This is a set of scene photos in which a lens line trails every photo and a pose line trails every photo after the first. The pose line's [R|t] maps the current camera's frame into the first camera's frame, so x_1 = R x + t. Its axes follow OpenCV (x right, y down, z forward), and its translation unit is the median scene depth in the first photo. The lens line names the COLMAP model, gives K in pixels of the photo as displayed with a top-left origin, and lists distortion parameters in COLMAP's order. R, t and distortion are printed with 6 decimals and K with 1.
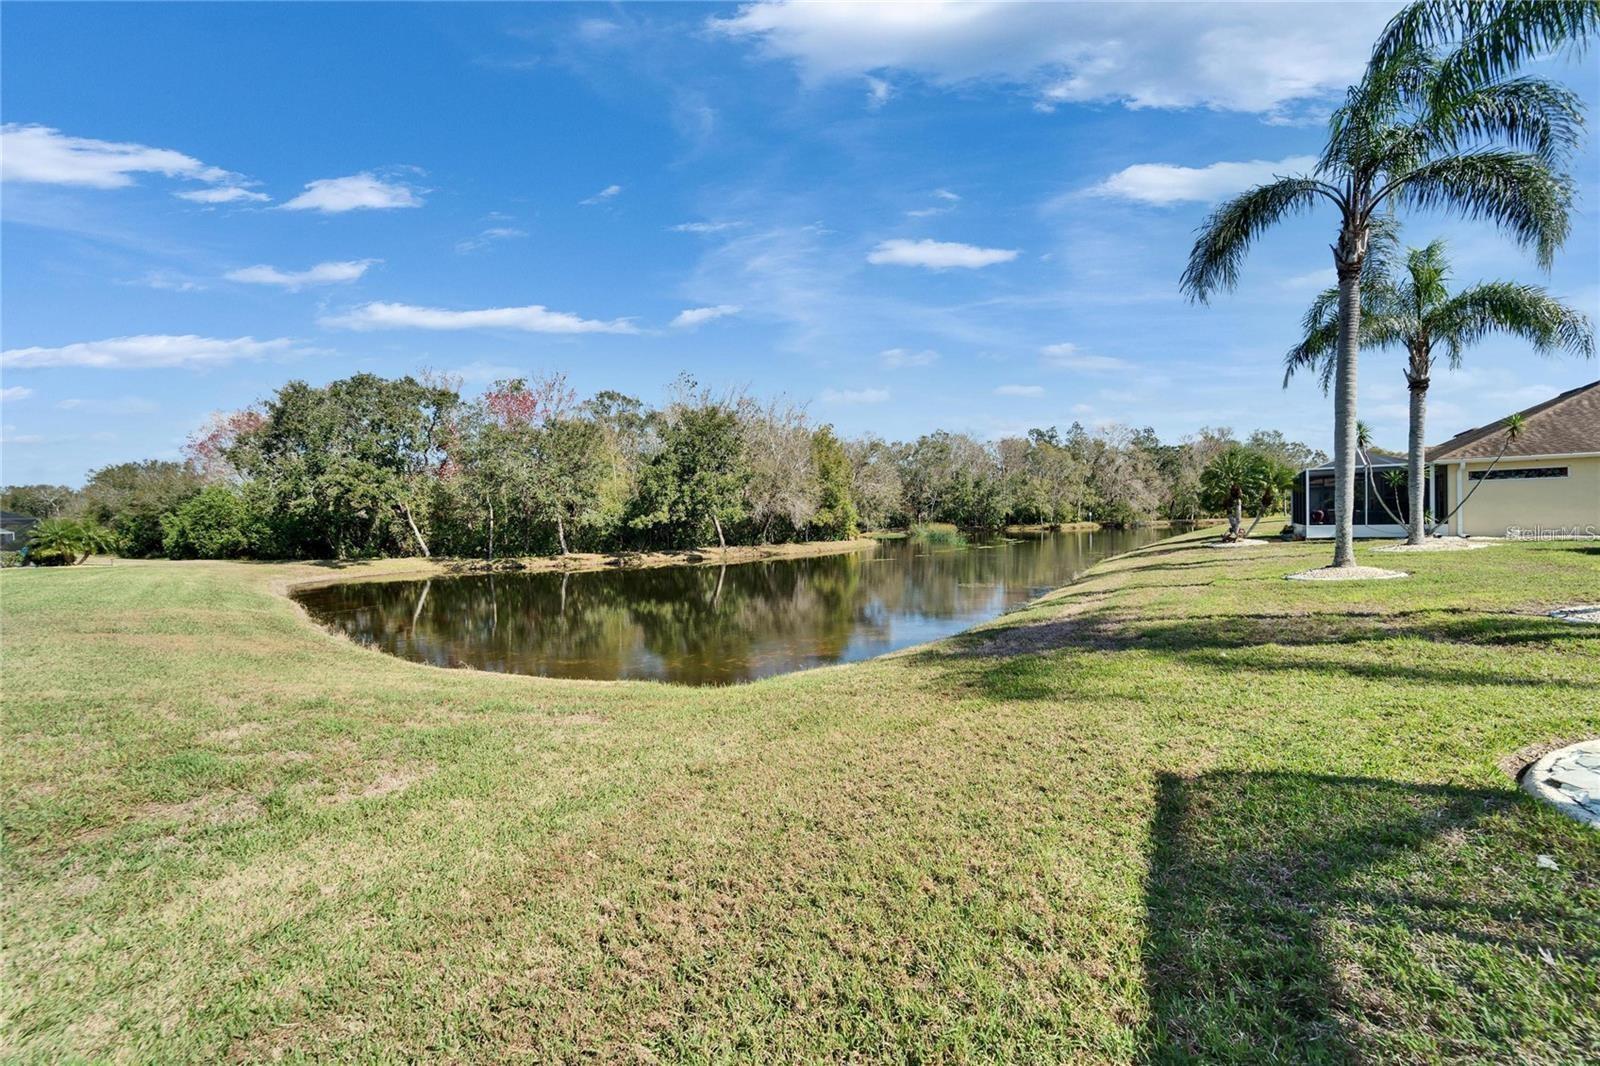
lens RADIAL K [[651.7, 0, 796.6], [0, 651.7, 540.3], [0, 0, 1]] dist [-0.000056, 0.000073]
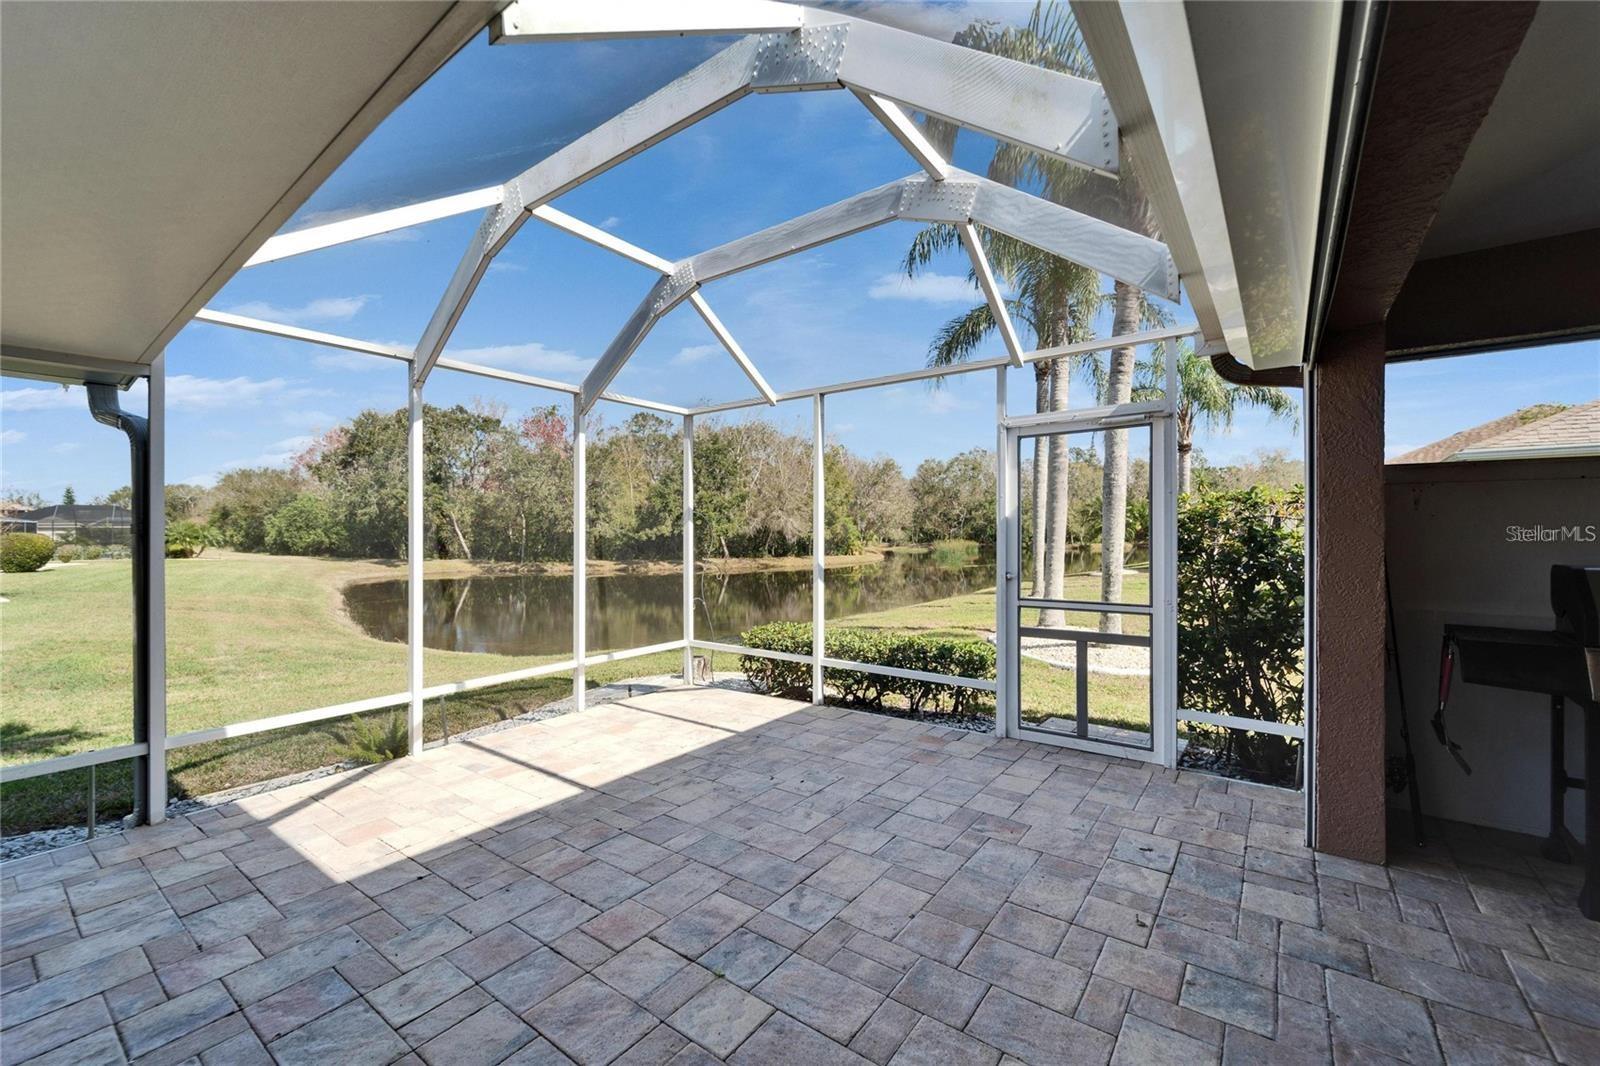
lens RADIAL K [[652.2, 0, 795.6], [0, 652.2, 531.3], [0, 0, 1]] dist [-0.000236, 0.000176]
pose [[0.994308, 0.026658, -0.103156, 0.130218], [-0.029502, 0.999223, -0.026145, -0.010902], [0.102379, 0.029039, 0.994321, -0.098031]]
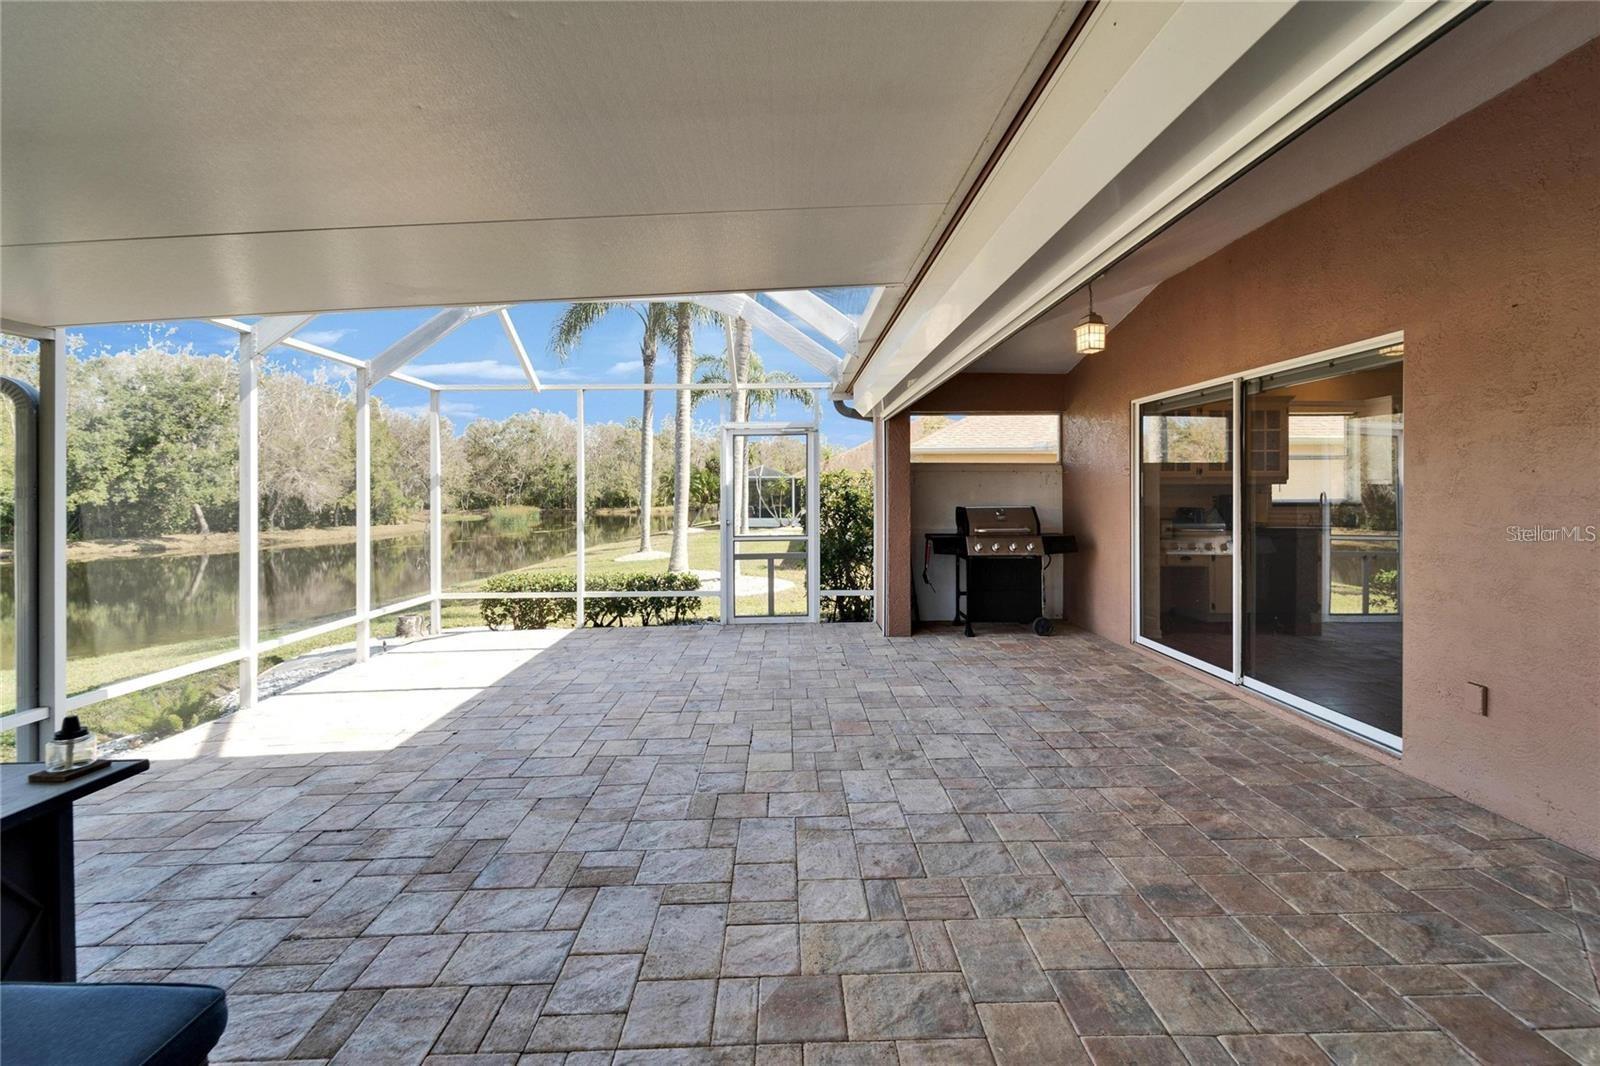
lens RADIAL K [[666.2, 0, 805.4], [0, 666.2, 493.7], [0, 0, 1]] dist [-0.001875, -0.000259]
pose [[0.843215, 0.024069, 0.537037, 0.084461], [-0.002237, 0.999146, -0.041268, -0.008068], [-0.537572, 0.033597, 0.842548, -0.139118]]
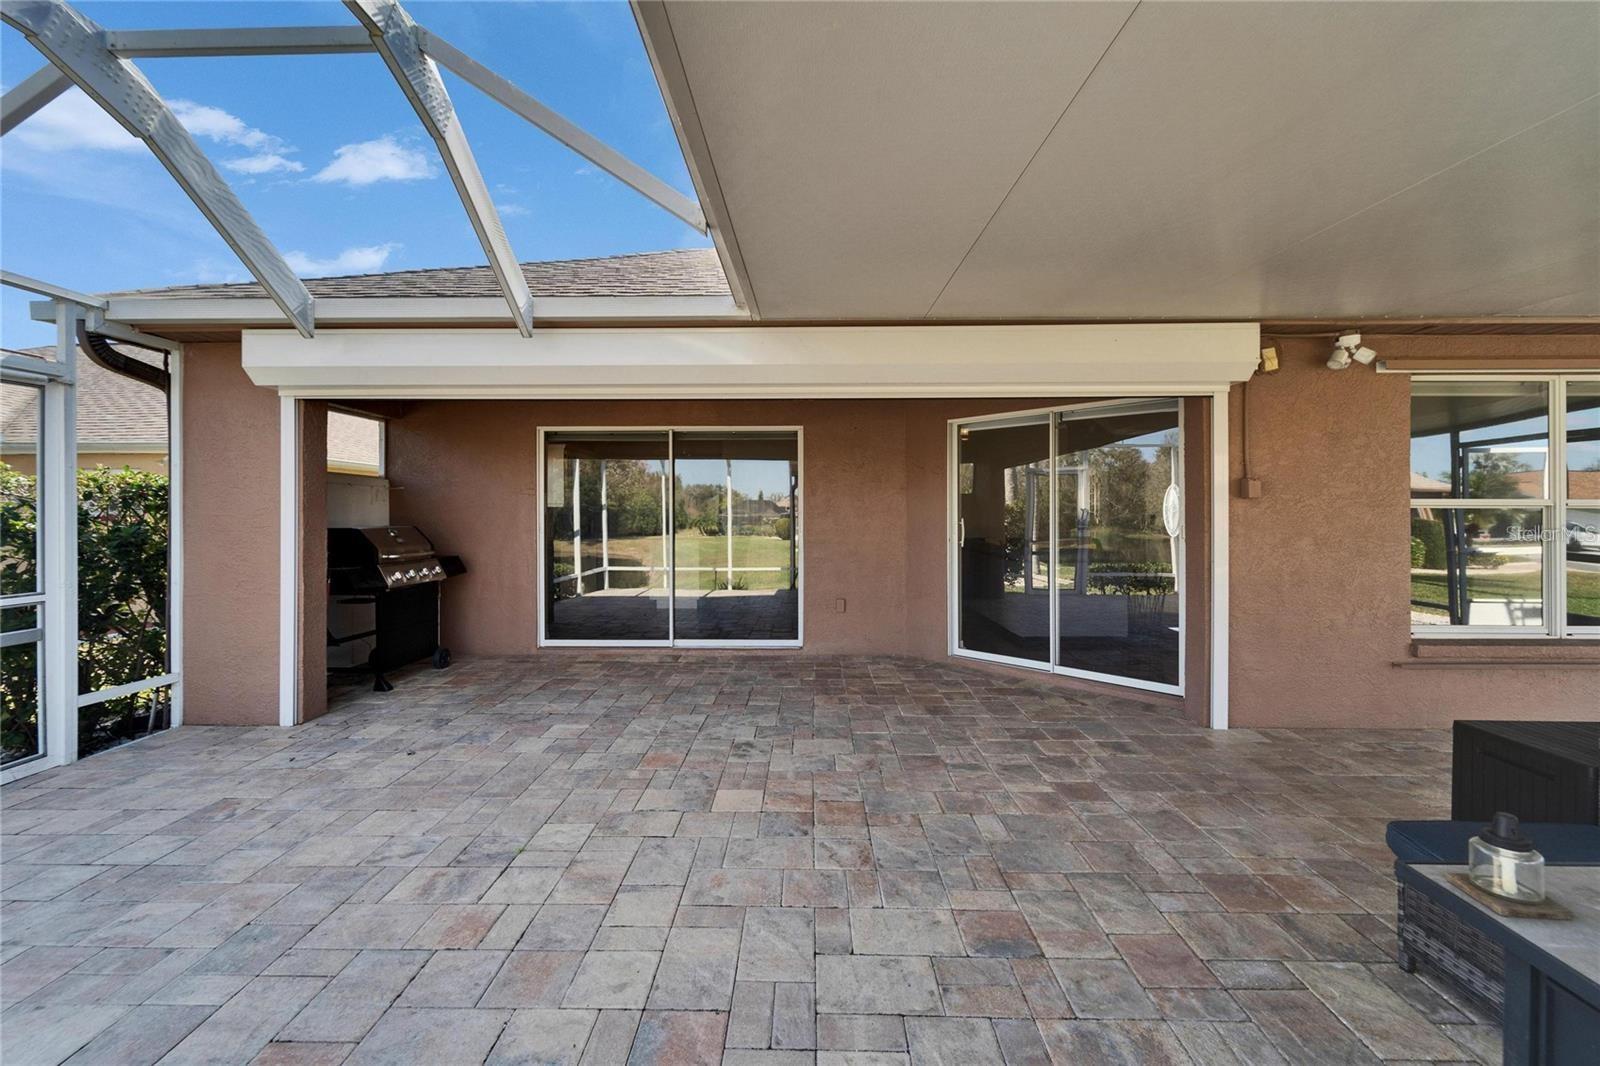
lens RADIAL K [[666.2, 0, 805.4], [0, 666.2, 493.7], [0, 0, 1]] dist [-0.001875, -0.000259]
pose [[-0.504934, 0.054976, 0.861405, 0.058986], [0.045027, 0.998288, -0.037319, -0.009394], [-0.861983, 0.019942, -0.506545, -0.047270]]
